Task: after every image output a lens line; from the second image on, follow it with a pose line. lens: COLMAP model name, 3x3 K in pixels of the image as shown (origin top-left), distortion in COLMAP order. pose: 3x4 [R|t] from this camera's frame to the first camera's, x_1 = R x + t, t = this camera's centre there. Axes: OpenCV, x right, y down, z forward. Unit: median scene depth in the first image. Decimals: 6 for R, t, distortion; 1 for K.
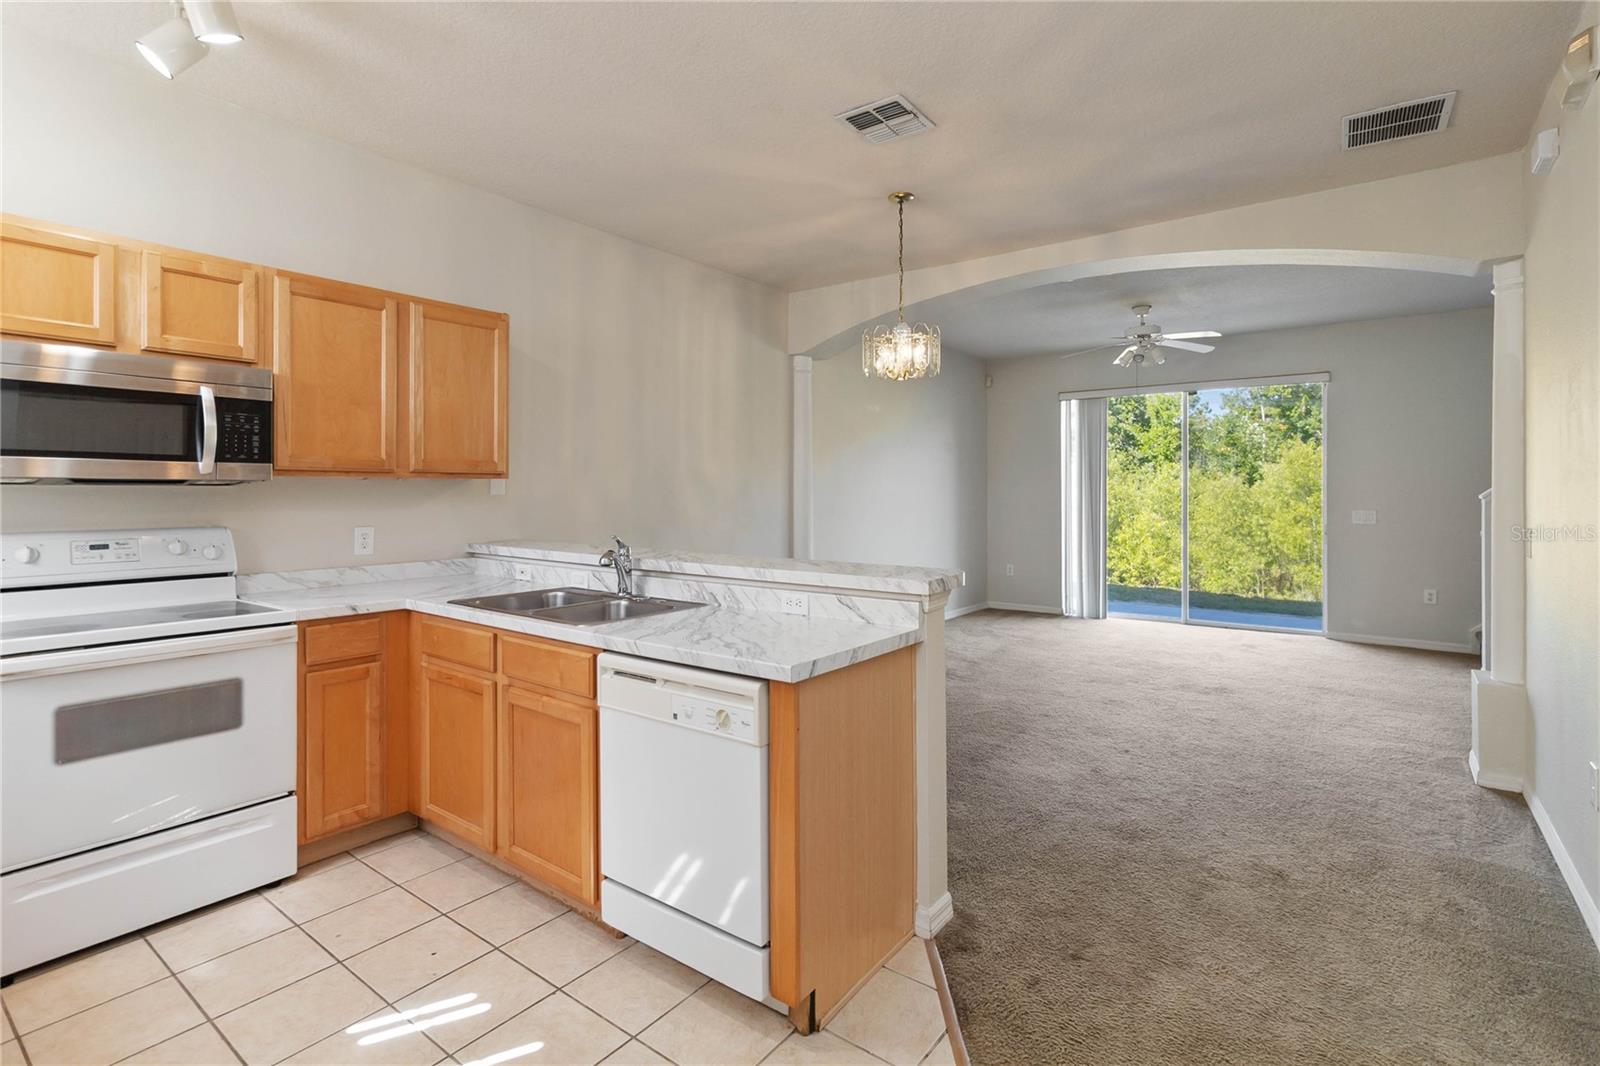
lens RADIAL K [[765.4, 0, 813.5], [0, 765.4, 499.8], [0, 0, 1]] dist [-0.002092, -0.000129]
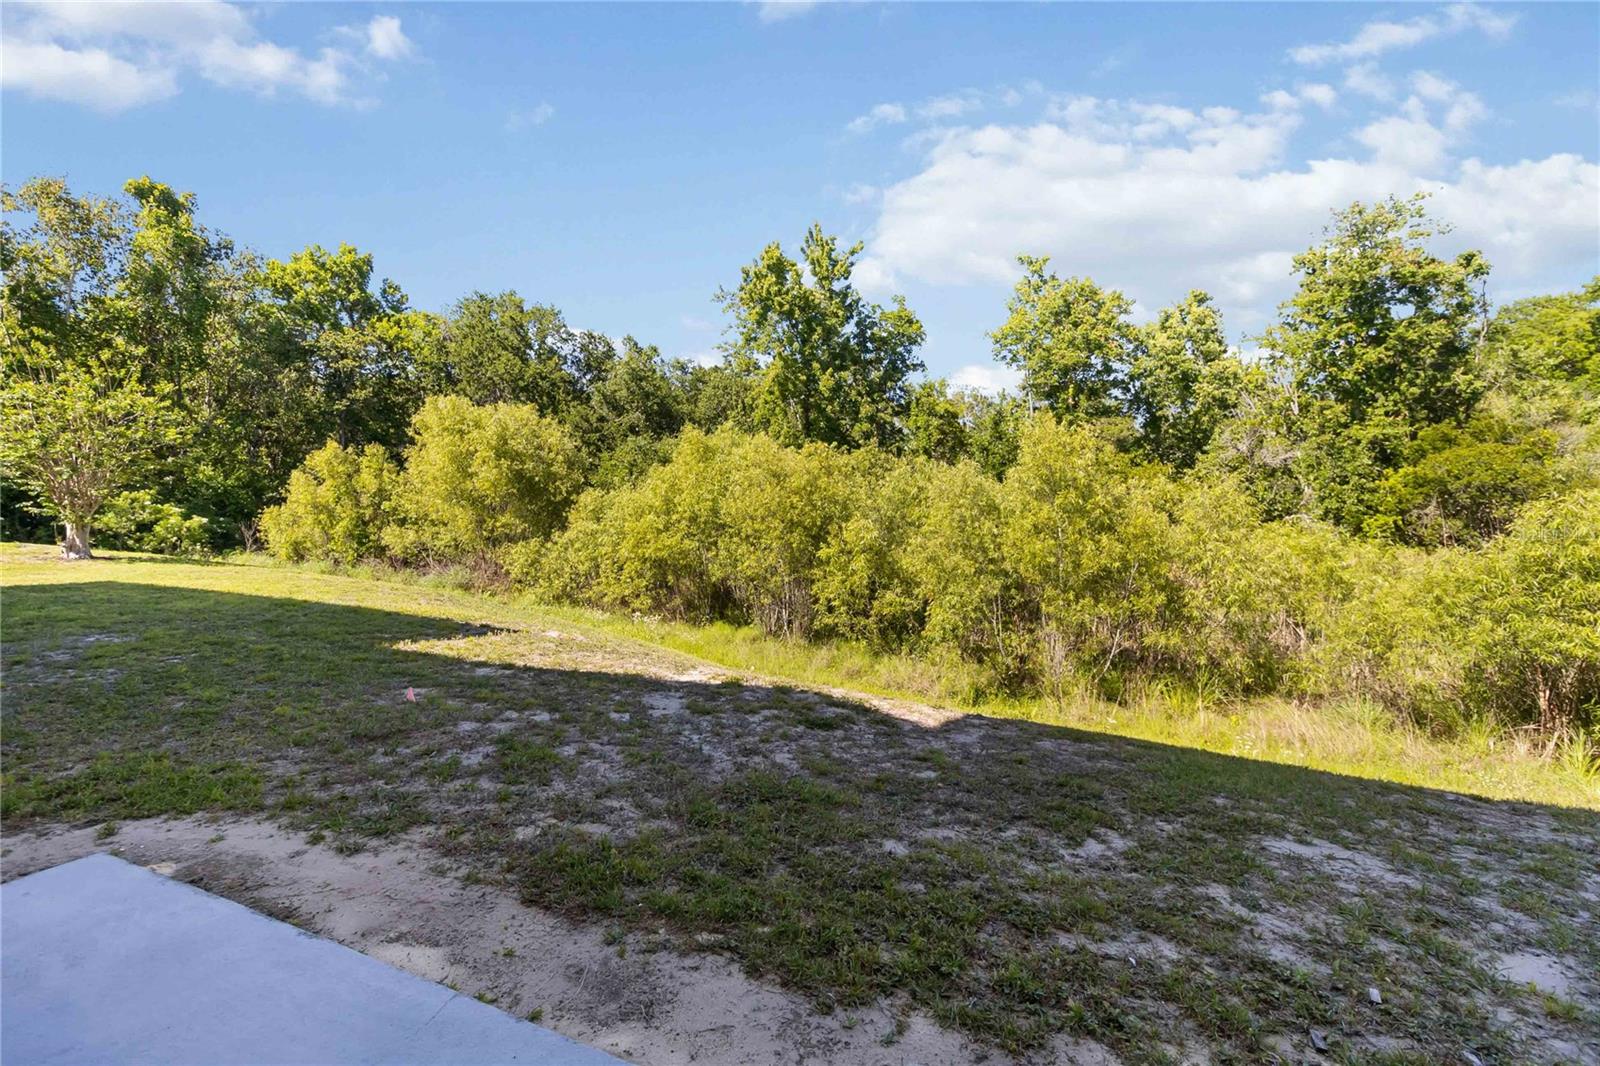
lens RADIAL K [[724.5, 0, 807.0], [0, 724.5, 516.4], [0, 0, 1]] dist [-0.001324, 0.000317]
pose [[0.980167, -0.009936, 0.197922, 1.760491], [0.005691, 0.999742, 0.022005, -0.001856], [-0.198089, -0.020442, 0.979971, 2.343552]]
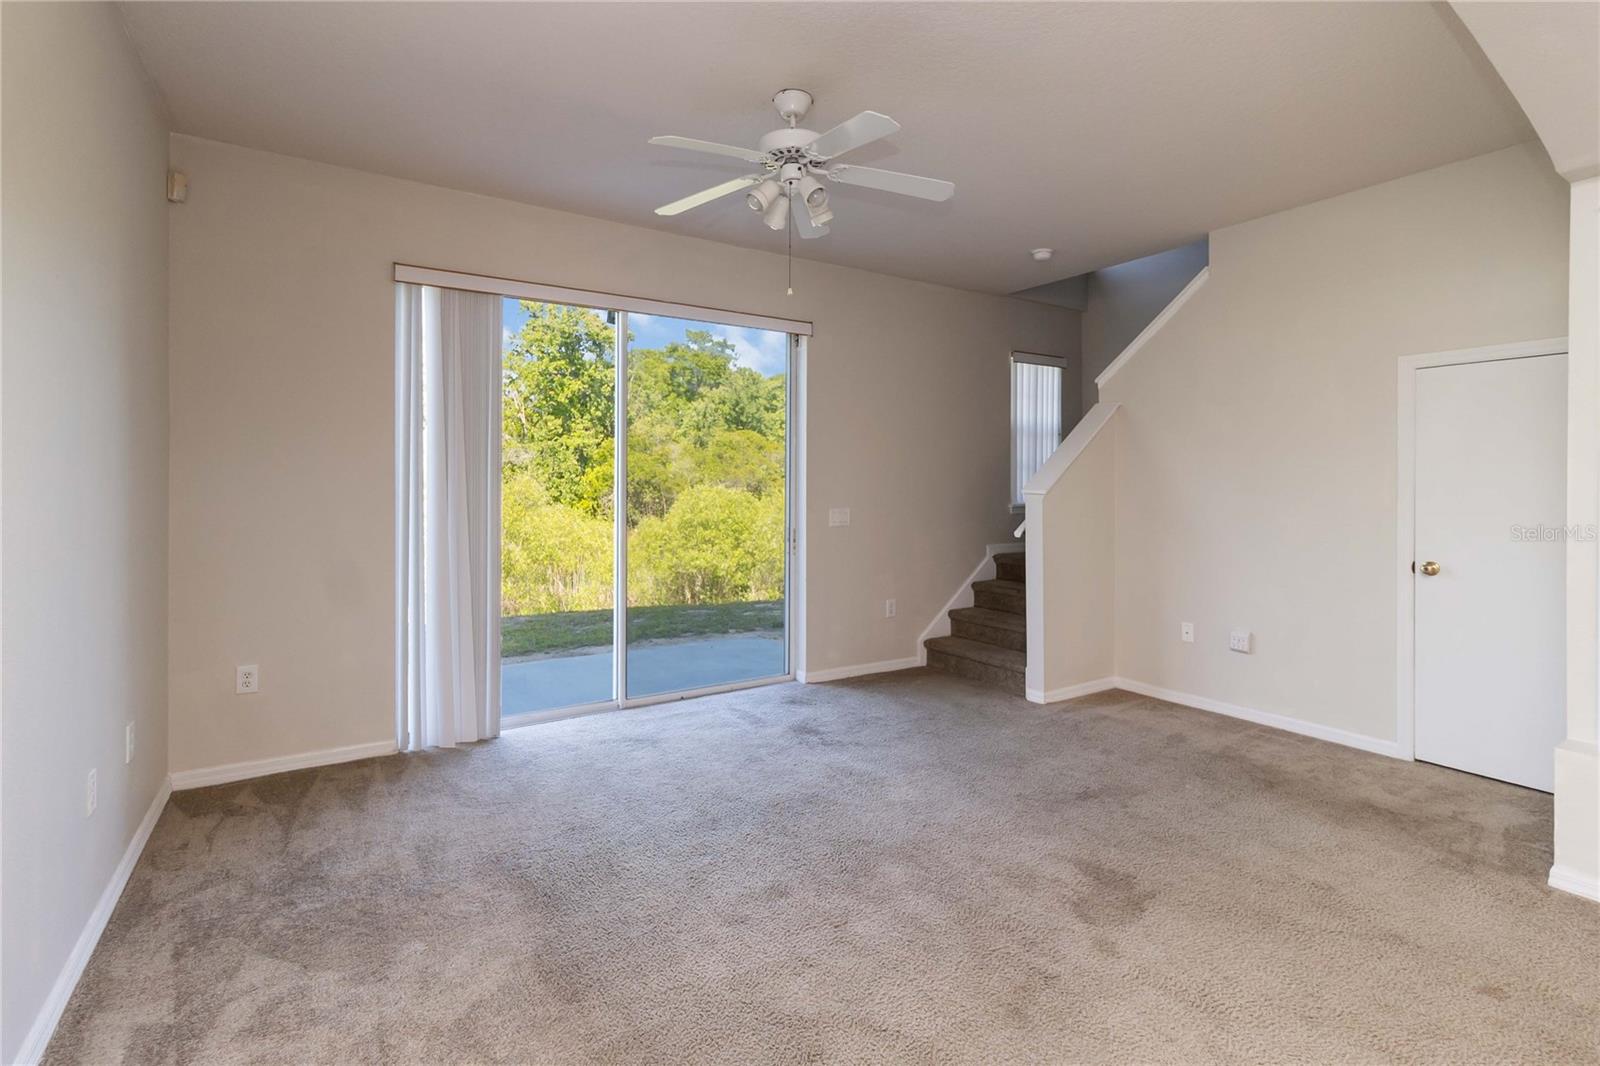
lens RADIAL K [[742.5, 0, 800.6], [0, 742.5, 485.3], [0, 0, 1]] dist [0.004522, -0.000016]
pose [[0.355684, -0.001222, 0.934605, -0.000639], [0.005101, 0.999987, -0.000634, -0.019648], [-0.934592, 0.004993, 0.355686, 1.666225]]
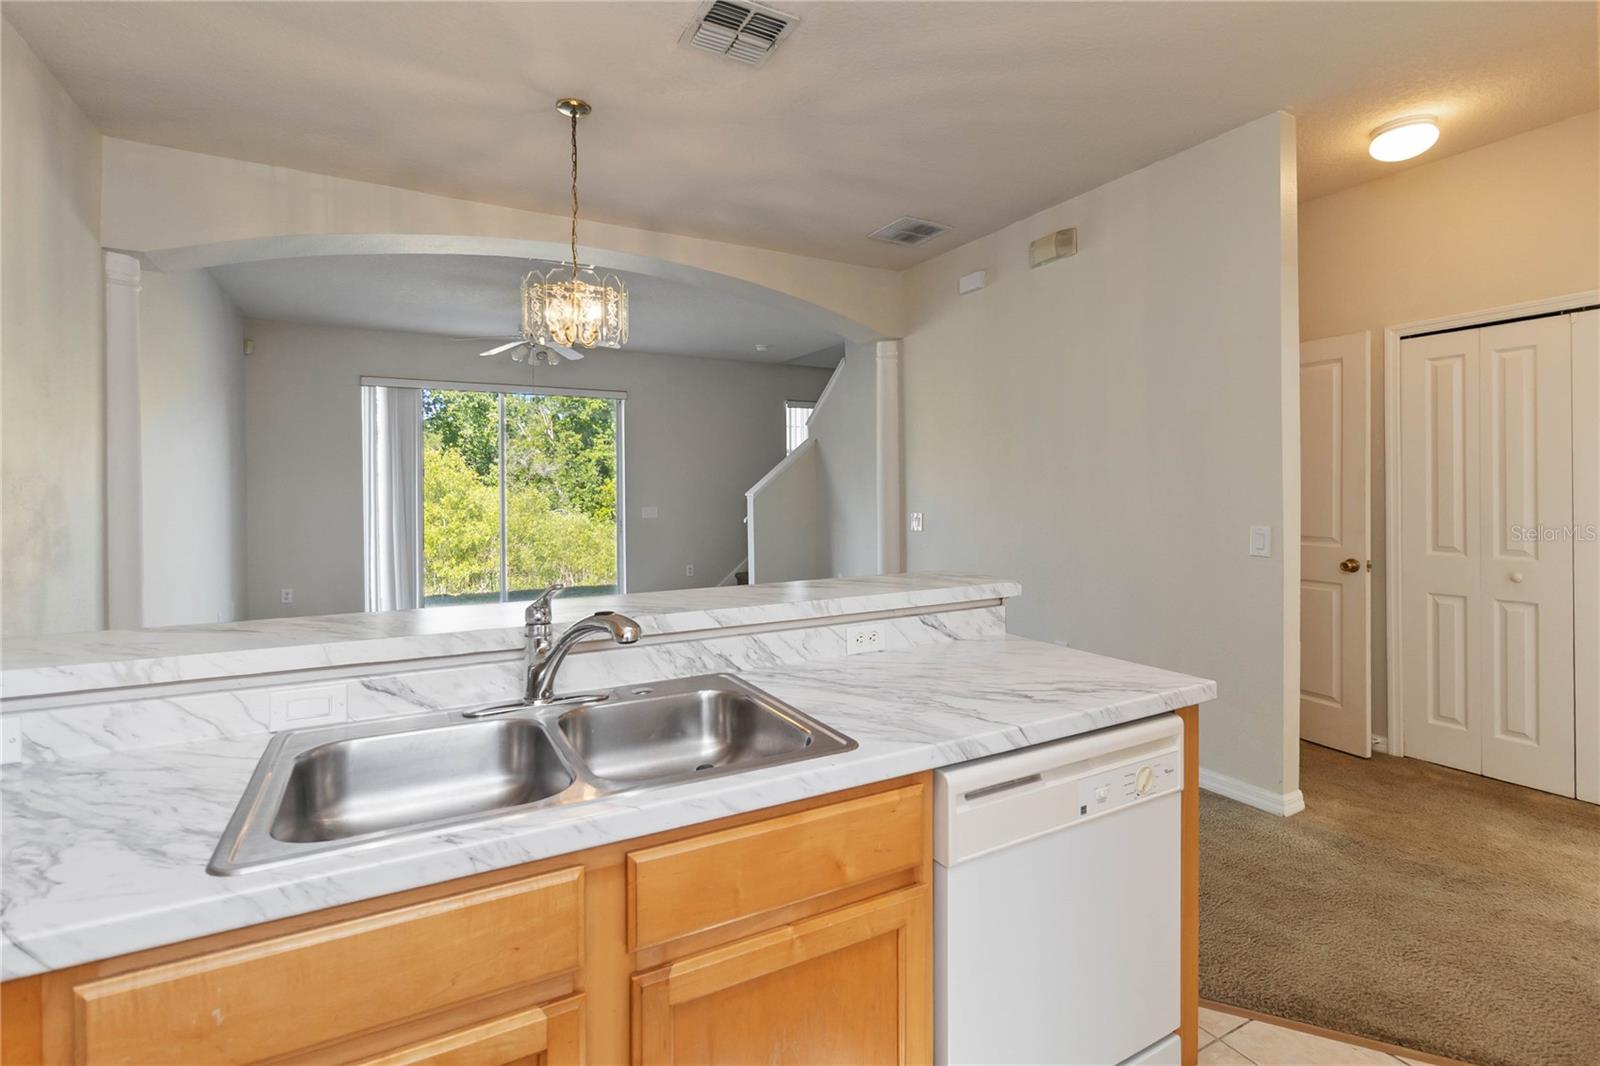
lens RADIAL K [[742.5, 0, 800.6], [0, 742.5, 485.3], [0, 0, 1]] dist [0.004522, -0.000016]
pose [[0.413623, 0.001226, 0.910447, -0.586899], [0.018763, 0.999775, -0.009871, -0.008346], [-0.910255, 0.021165, 0.413507, 0.612251]]
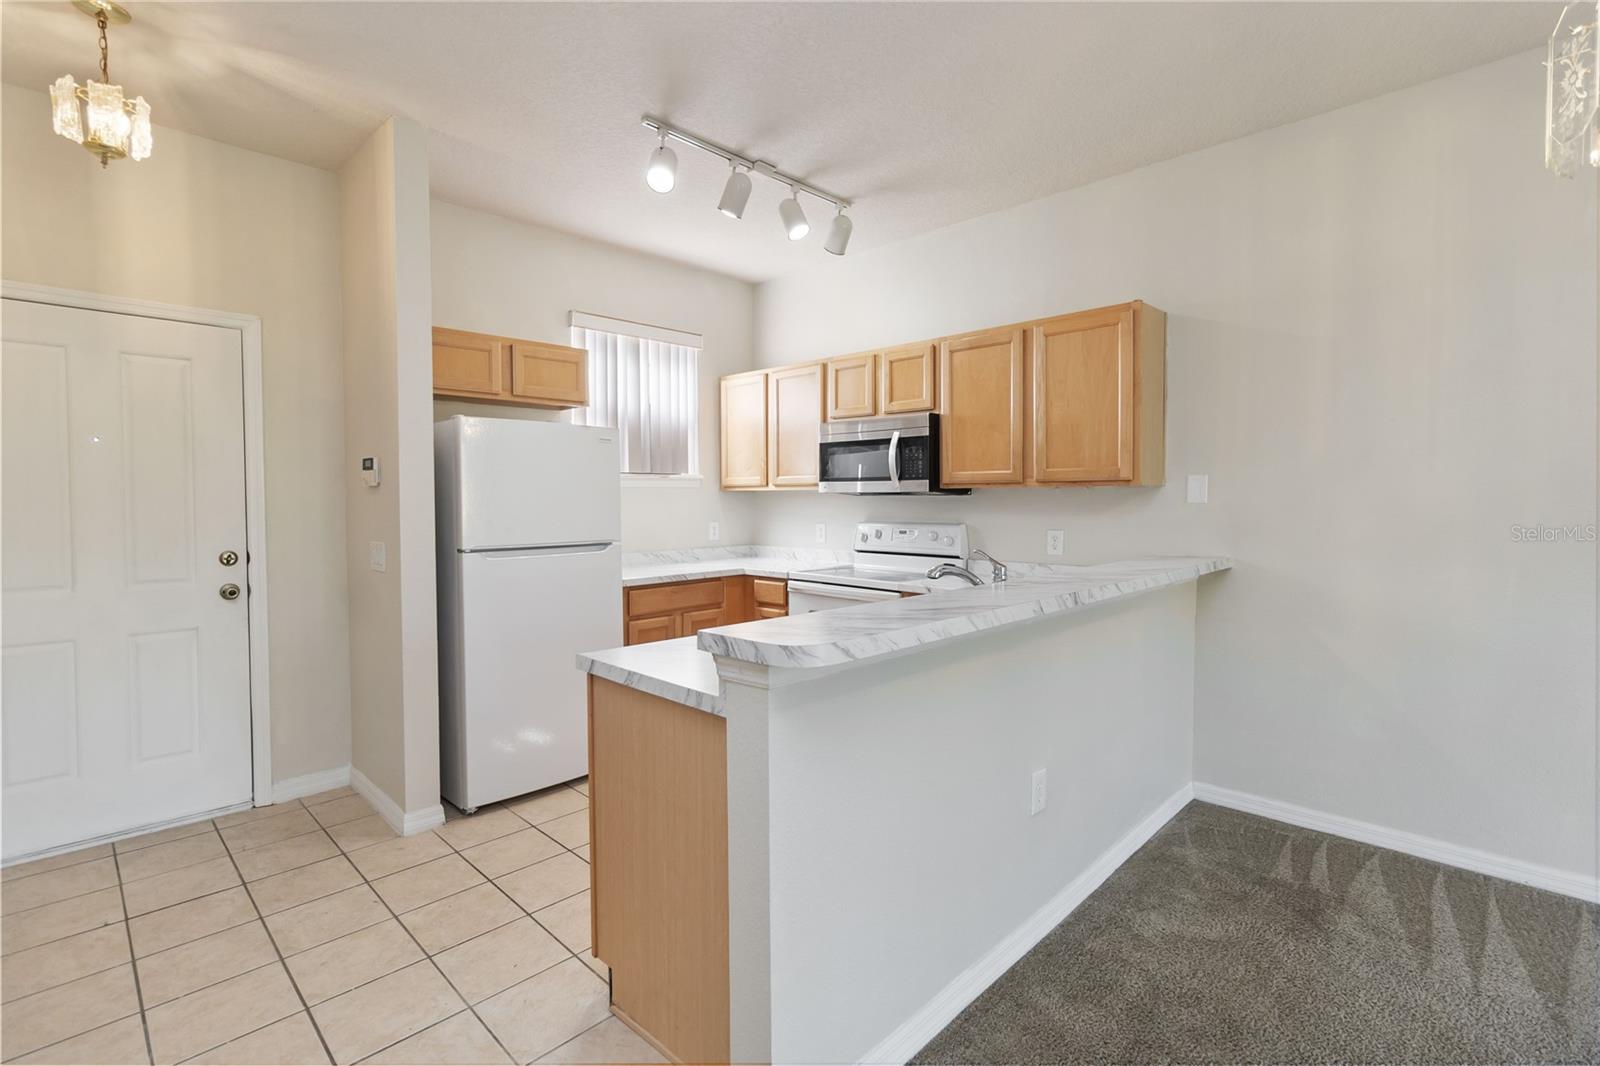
lens RADIAL K [[735.6, 0, 809.0], [0, 735.6, 528.9], [0, 0, 1]] dist [-0.002221, -0.000191]
pose [[-0.149376, 0.044312, -0.987787, 0.578421], [-0.005741, 0.998940, 0.045680, -0.015618], [0.988764, 0.012494, -0.148964, 0.855767]]
